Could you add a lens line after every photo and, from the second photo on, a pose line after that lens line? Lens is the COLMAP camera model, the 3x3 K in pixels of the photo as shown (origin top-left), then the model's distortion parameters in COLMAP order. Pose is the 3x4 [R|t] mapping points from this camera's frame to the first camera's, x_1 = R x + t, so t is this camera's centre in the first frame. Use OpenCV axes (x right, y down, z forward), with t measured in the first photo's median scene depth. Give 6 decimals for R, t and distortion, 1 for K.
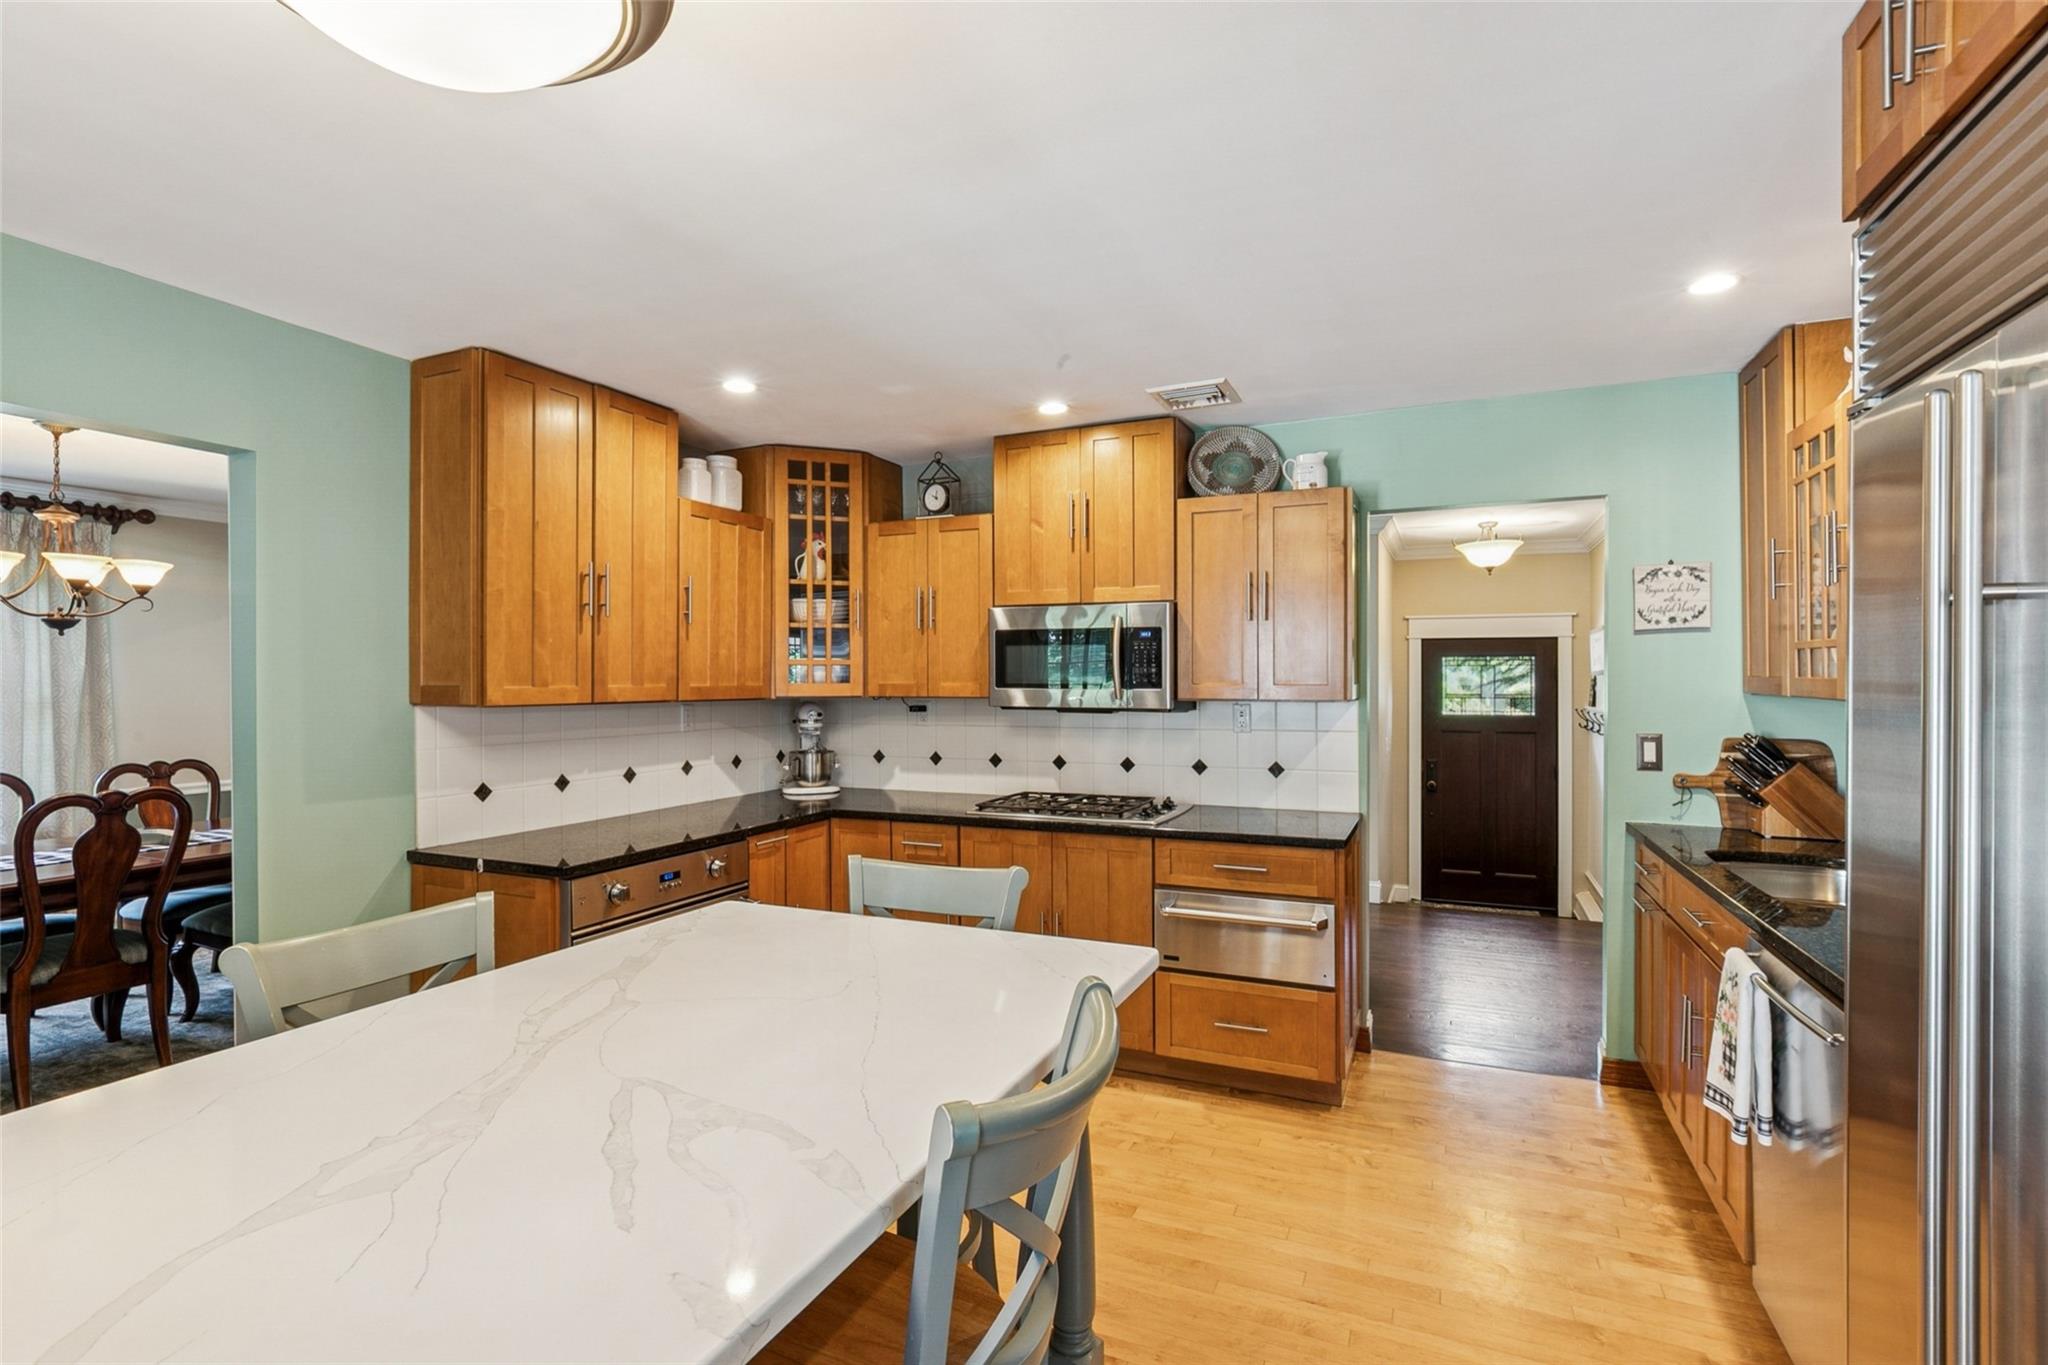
lens RADIAL K [[963.2, 0, 1152.9], [0, 963.2, 679.7], [0, 0, 1]] dist [-0.009398, 0.001841]
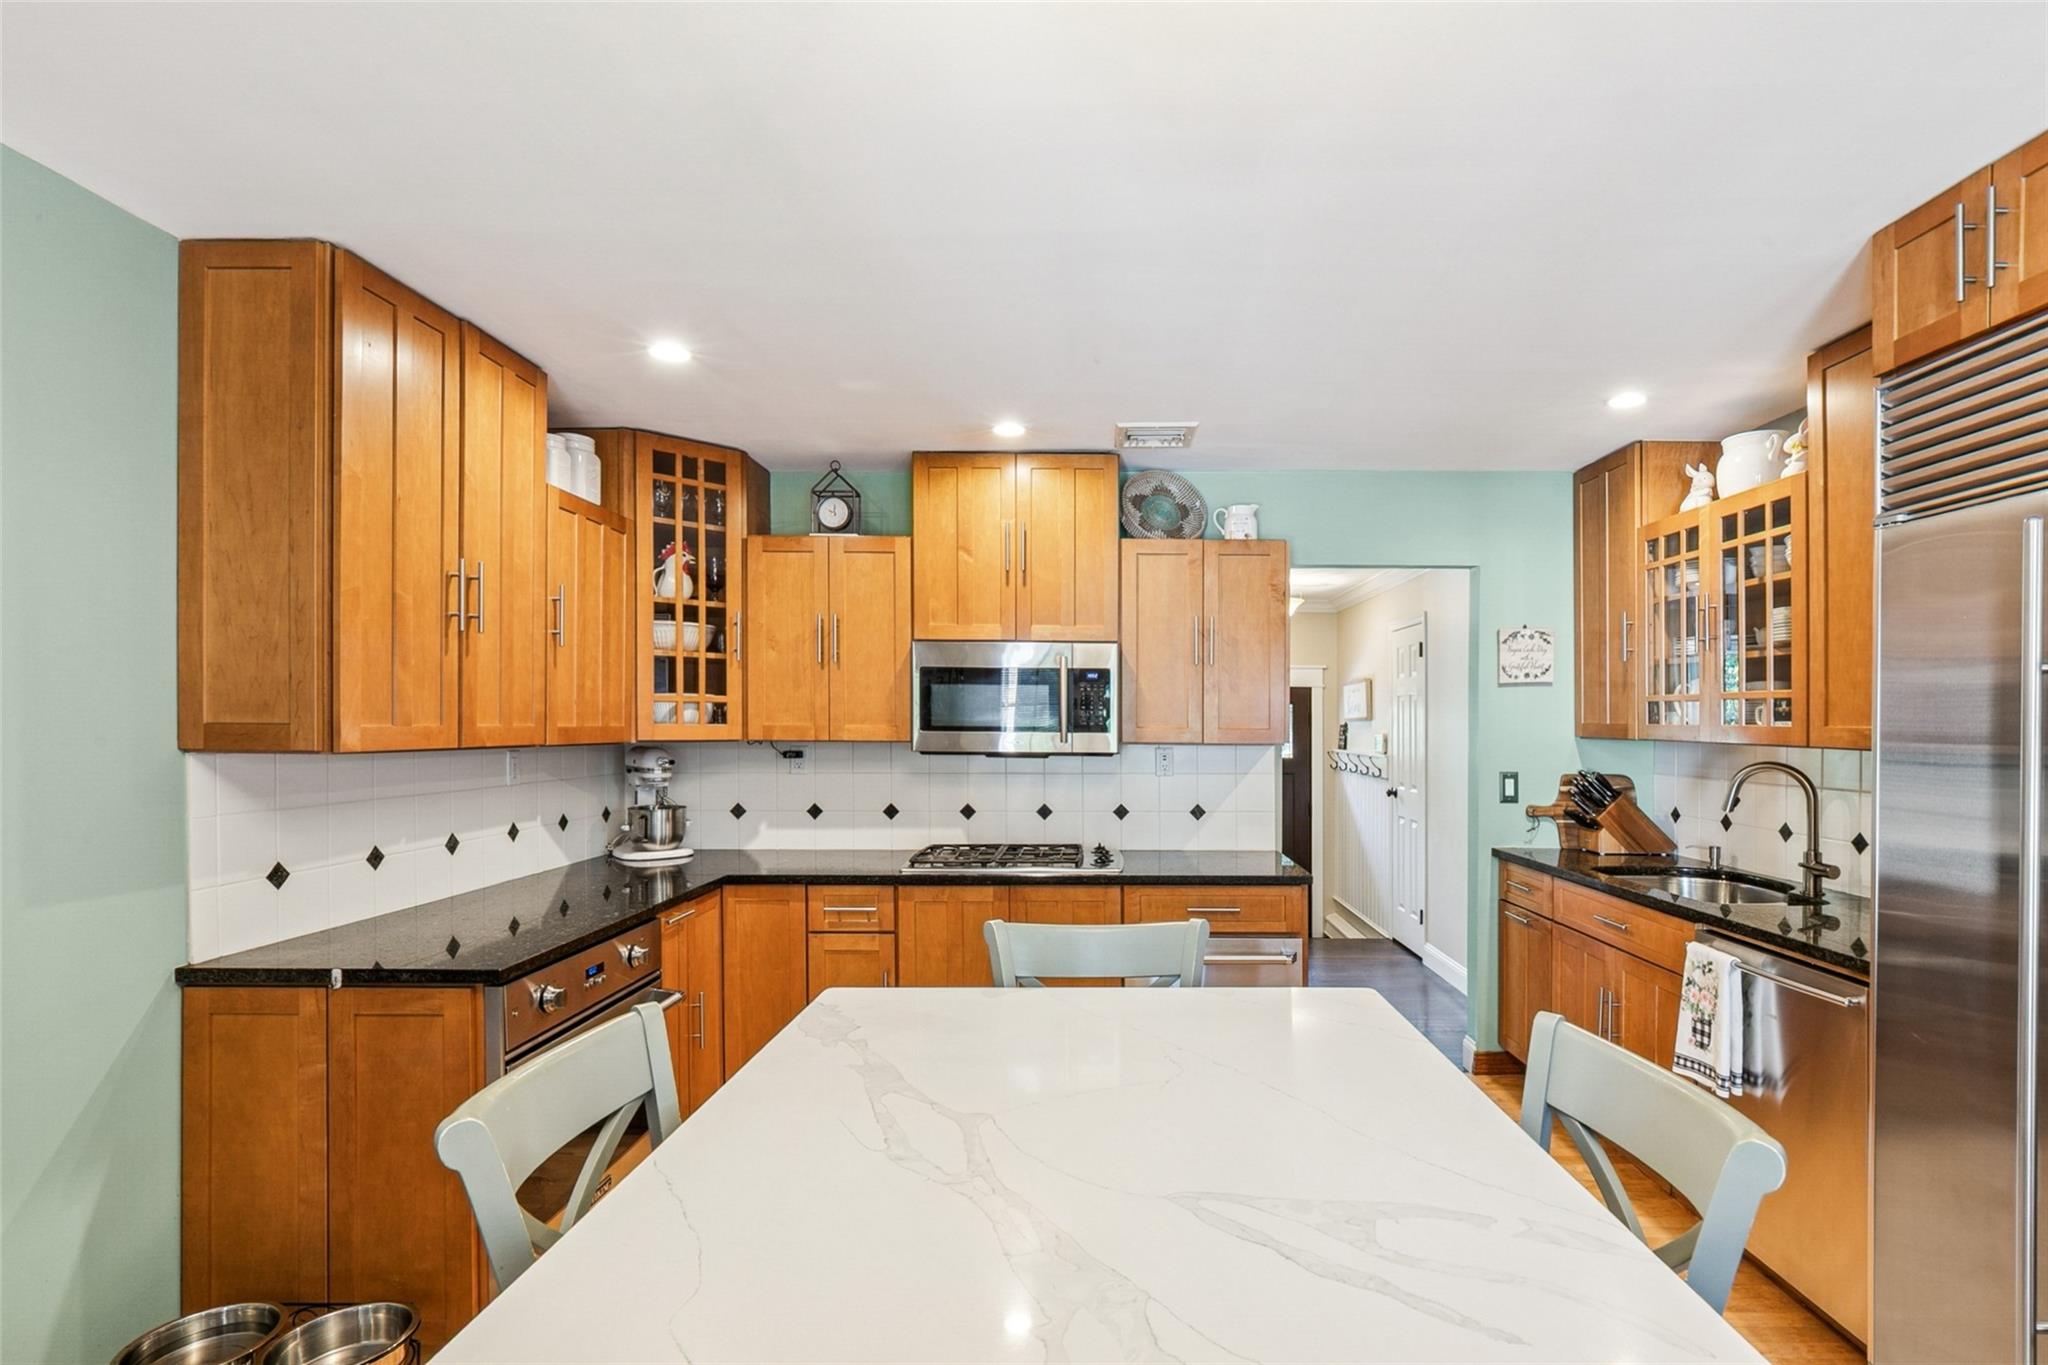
lens RADIAL K [[963.2, 0, 1117.8], [0, 963.2, 729.5], [0, 0, 1]] dist [-0.009398, 0.001841]
pose [[0.917905, 0.004678, 0.396773, -0.389020], [-0.006032, 0.999979, 0.002164, 0.004909], [-0.396755, -0.004380, 0.917914, 0.109218]]
